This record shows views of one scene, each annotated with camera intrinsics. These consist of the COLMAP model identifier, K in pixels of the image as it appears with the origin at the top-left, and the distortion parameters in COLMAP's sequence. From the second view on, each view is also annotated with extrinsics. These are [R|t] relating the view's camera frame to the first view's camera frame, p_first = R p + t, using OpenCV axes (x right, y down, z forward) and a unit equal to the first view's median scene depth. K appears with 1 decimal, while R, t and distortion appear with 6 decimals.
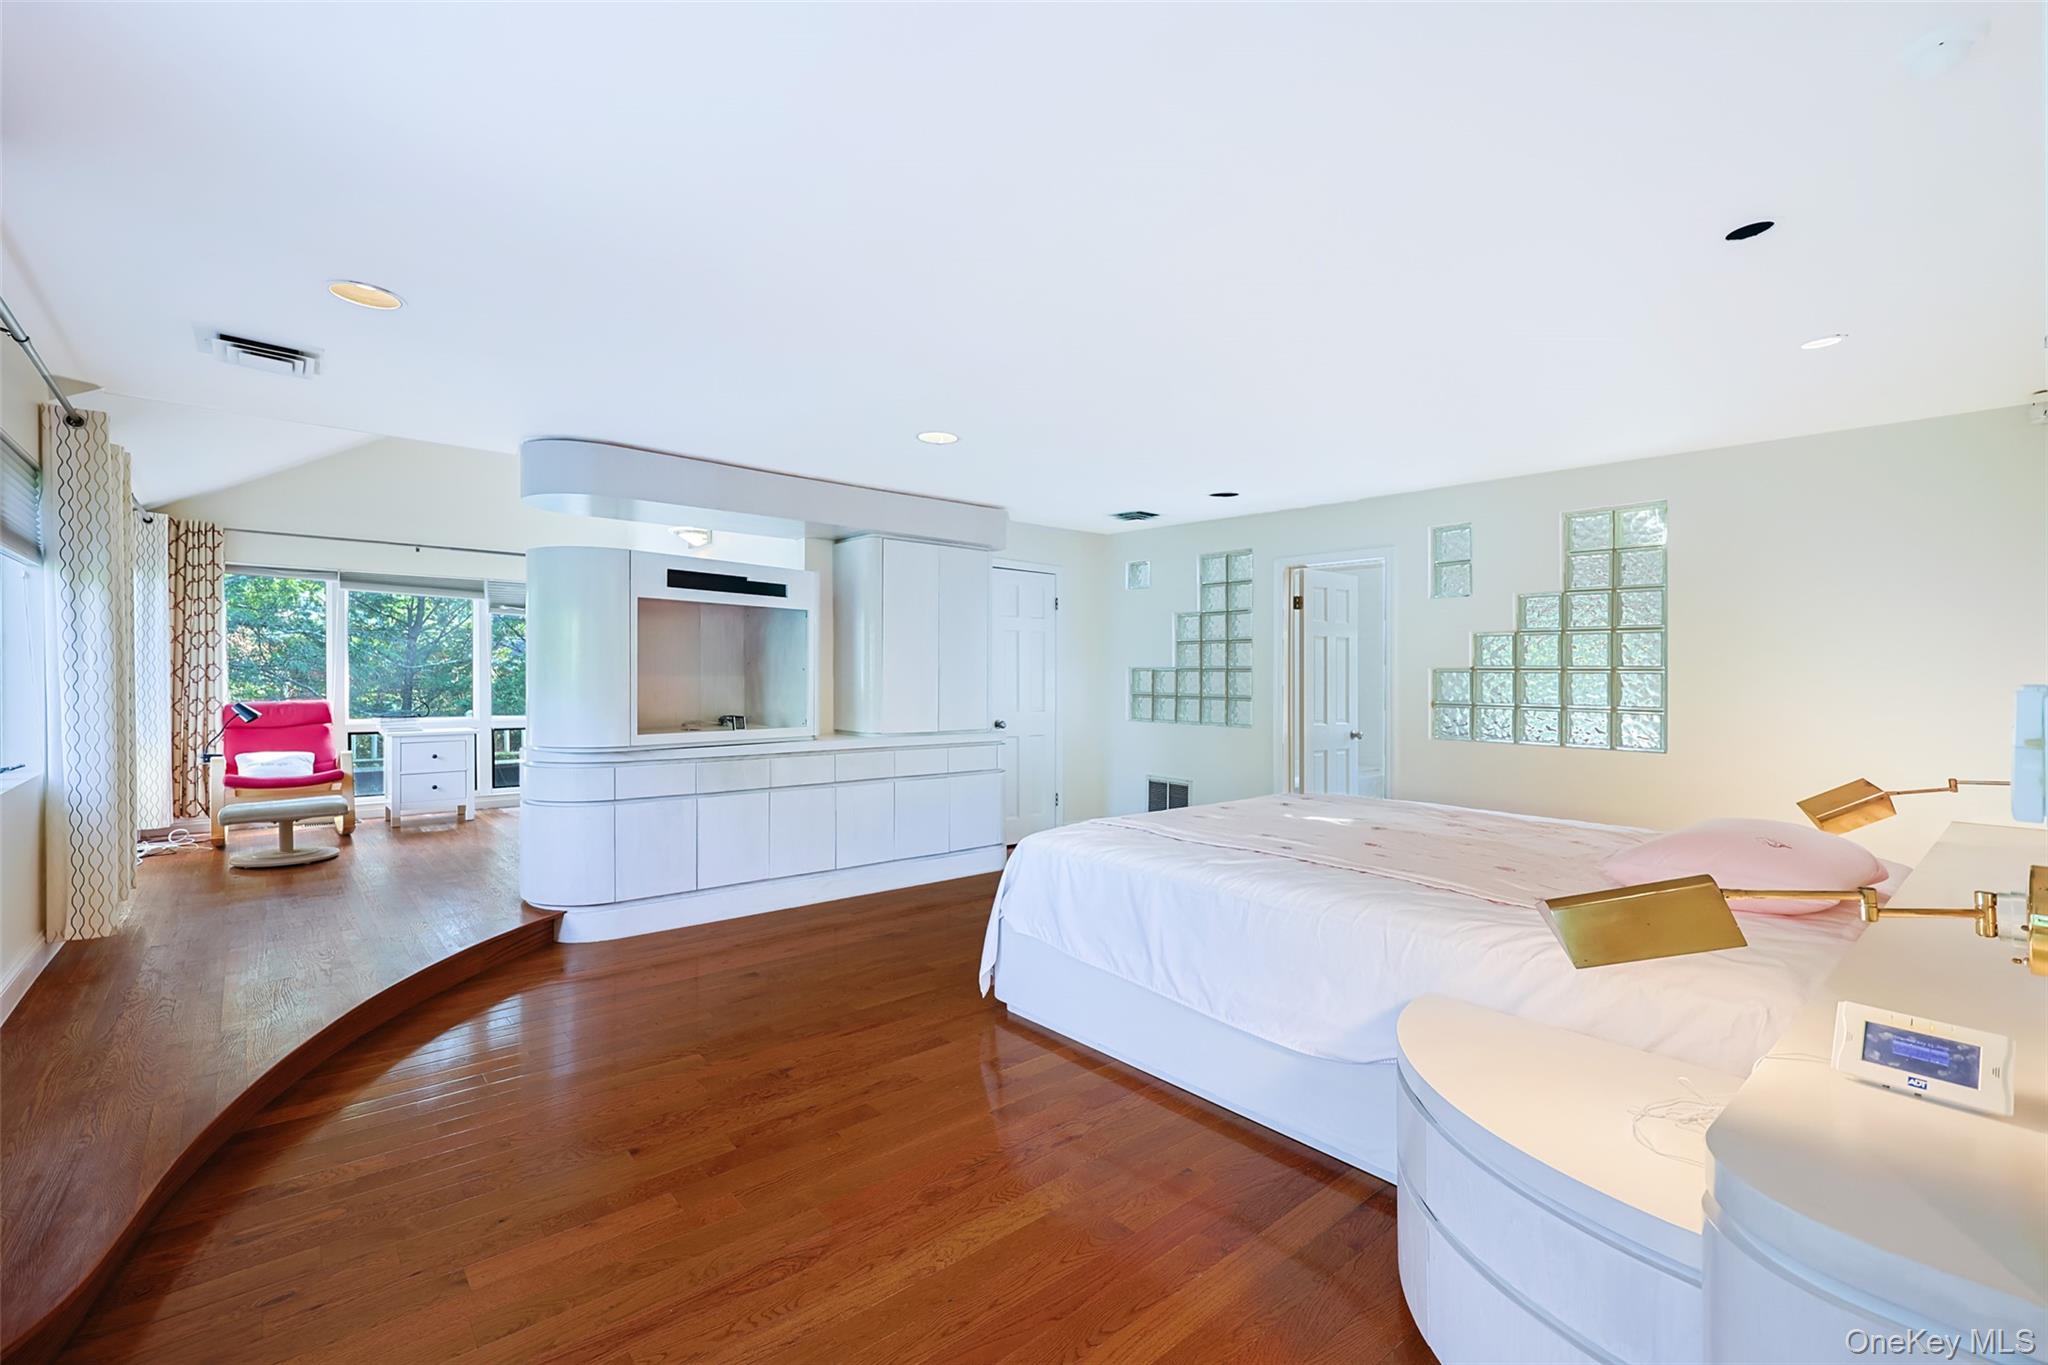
lens RADIAL K [[842.0, 0, 1003.7], [0, 842.0, 677.7], [0, 0, 1]] dist [-0.002362, -0.000545]
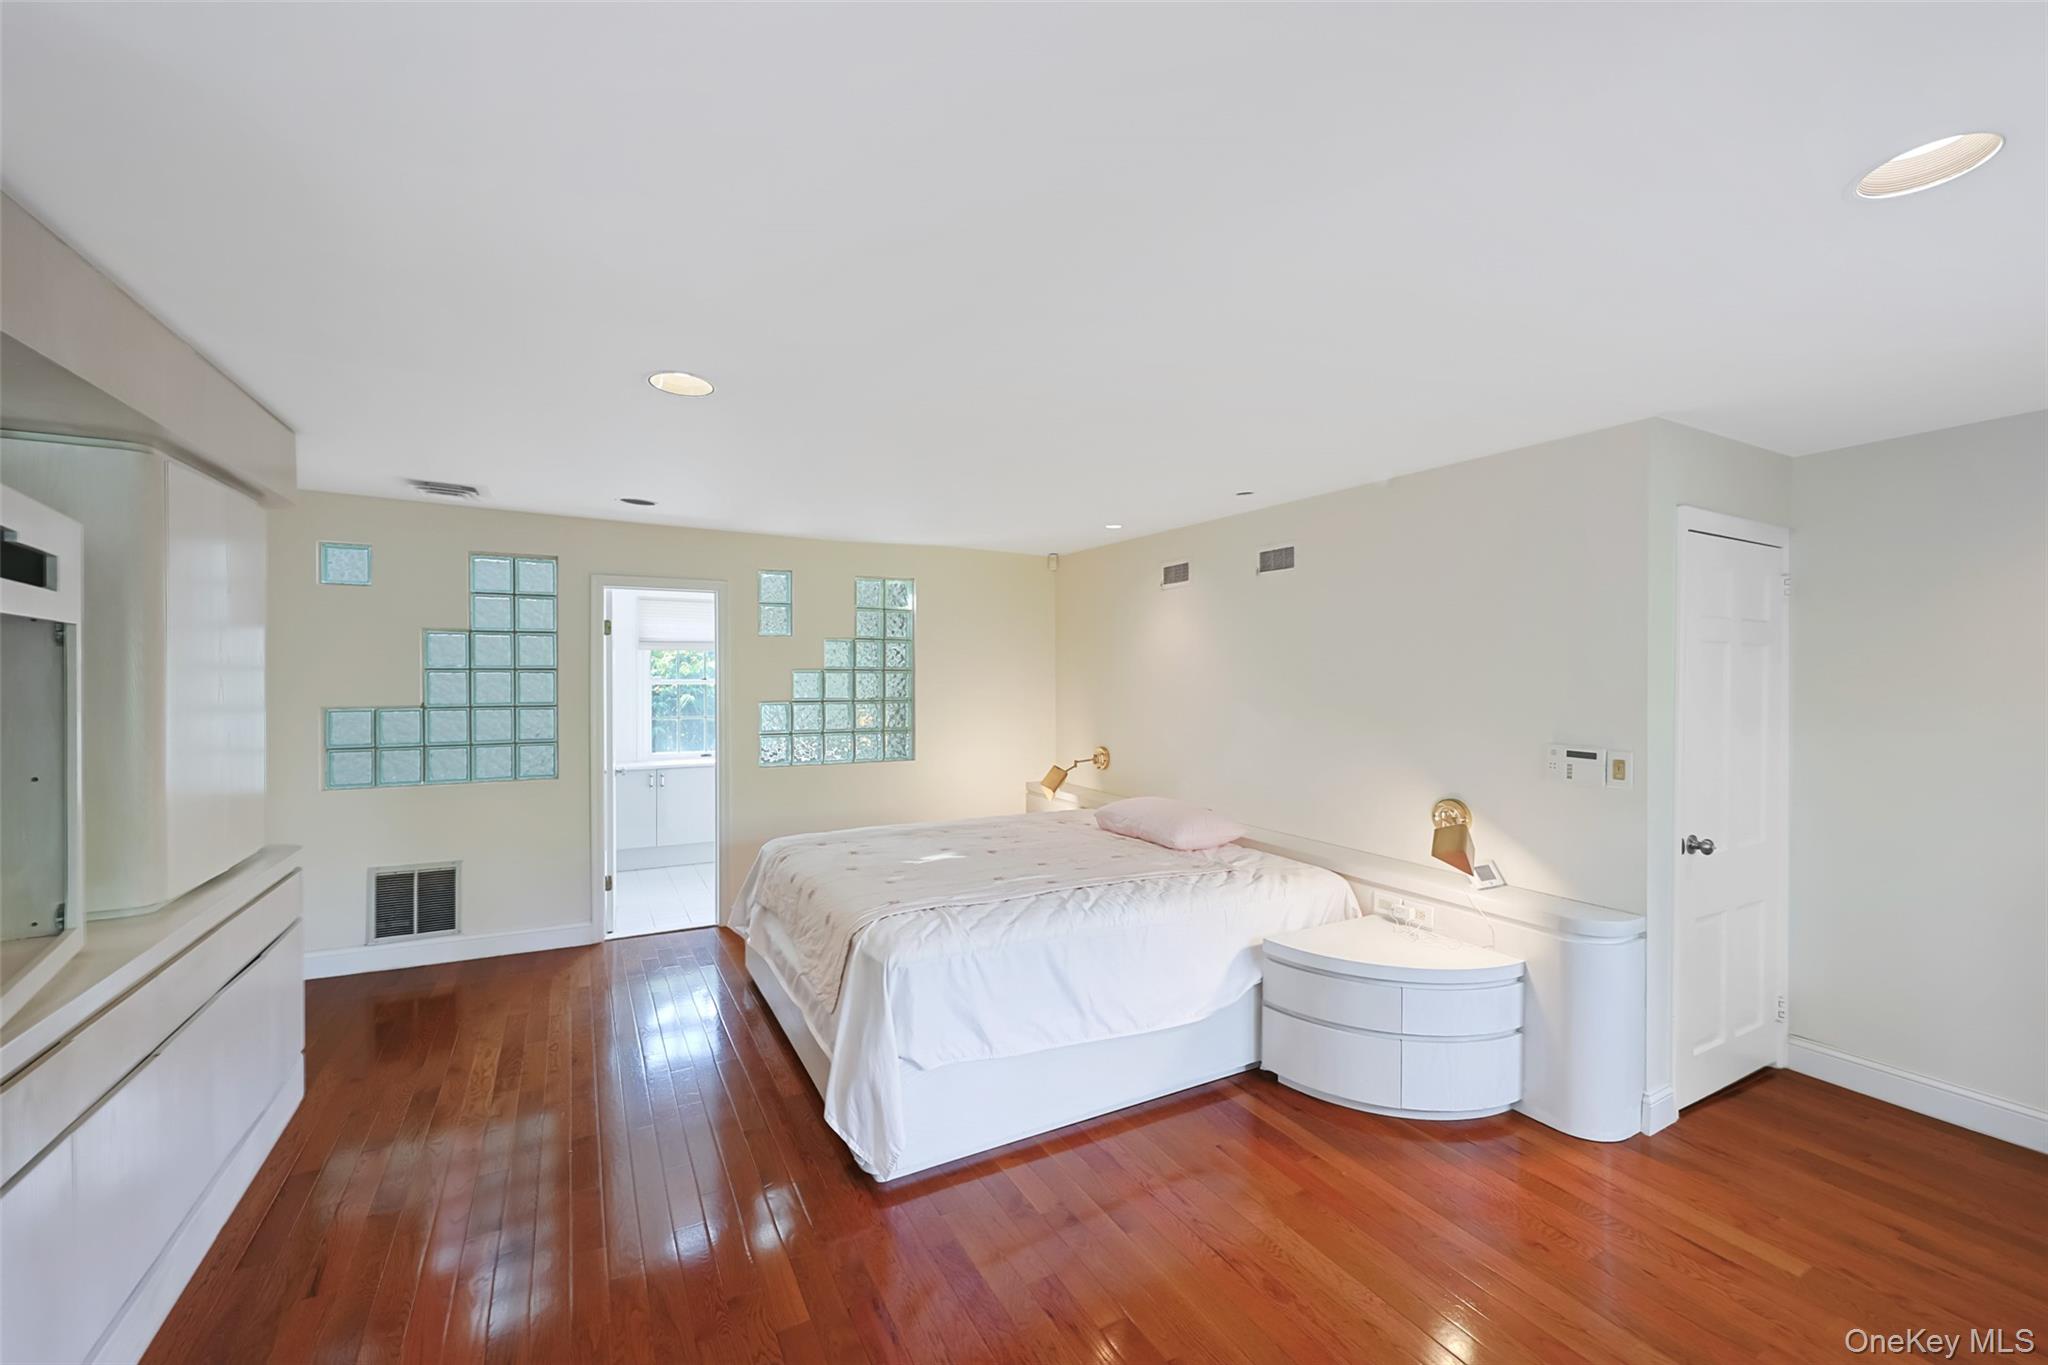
lens RADIAL K [[842.0, 0, 1022.2], [0, 842.0, 686.0], [0, 0, 1]] dist [-0.002362, -0.000545]
pose [[0.209310, -0.019876, 0.977647, -0.762316], [-0.002380, 0.999780, 0.020835, -0.089304], [-0.977846, -0.006688, 0.209217, 0.745598]]
